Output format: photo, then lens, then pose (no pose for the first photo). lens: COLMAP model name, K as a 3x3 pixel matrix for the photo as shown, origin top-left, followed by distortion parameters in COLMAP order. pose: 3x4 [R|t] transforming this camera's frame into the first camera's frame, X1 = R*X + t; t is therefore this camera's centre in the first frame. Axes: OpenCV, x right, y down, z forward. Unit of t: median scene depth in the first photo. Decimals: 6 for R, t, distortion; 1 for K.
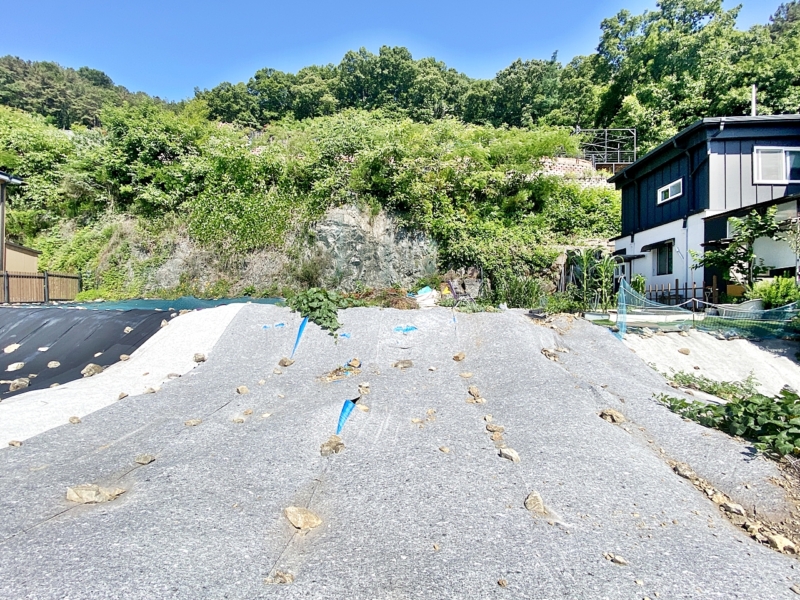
lens RADIAL K [[377.1, 0, 400.2], [0, 377.1, 293.7], [0, 0, 1]] dist [-0.019647, -0.001424]
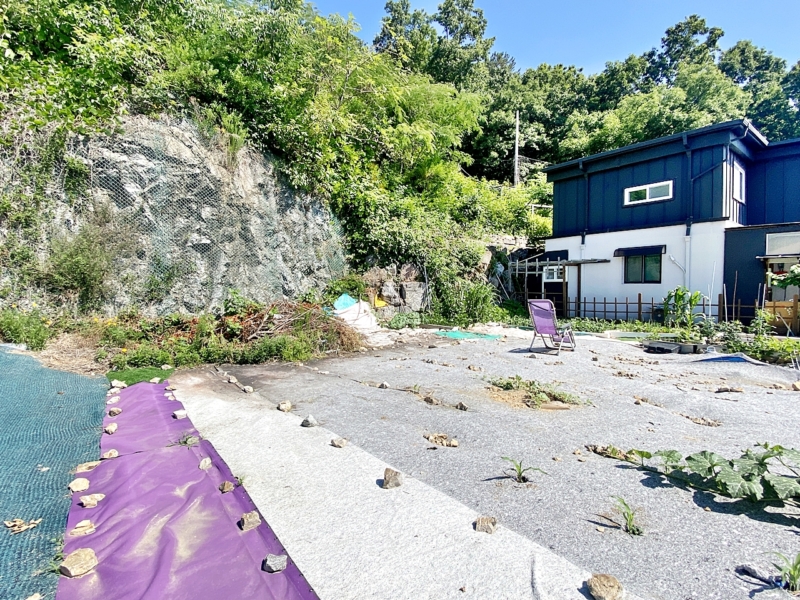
lens RADIAL K [[377.1, 0, 401.9], [0, 377.1, 304.0], [0, 0, 1]] dist [-0.019647, -0.001424]
pose [[0.749751, -0.043493, 0.660289, -0.242590], [-0.002902, 0.997612, 0.069008, -0.044087], [-0.661713, -0.053655, 0.747835, 0.487745]]
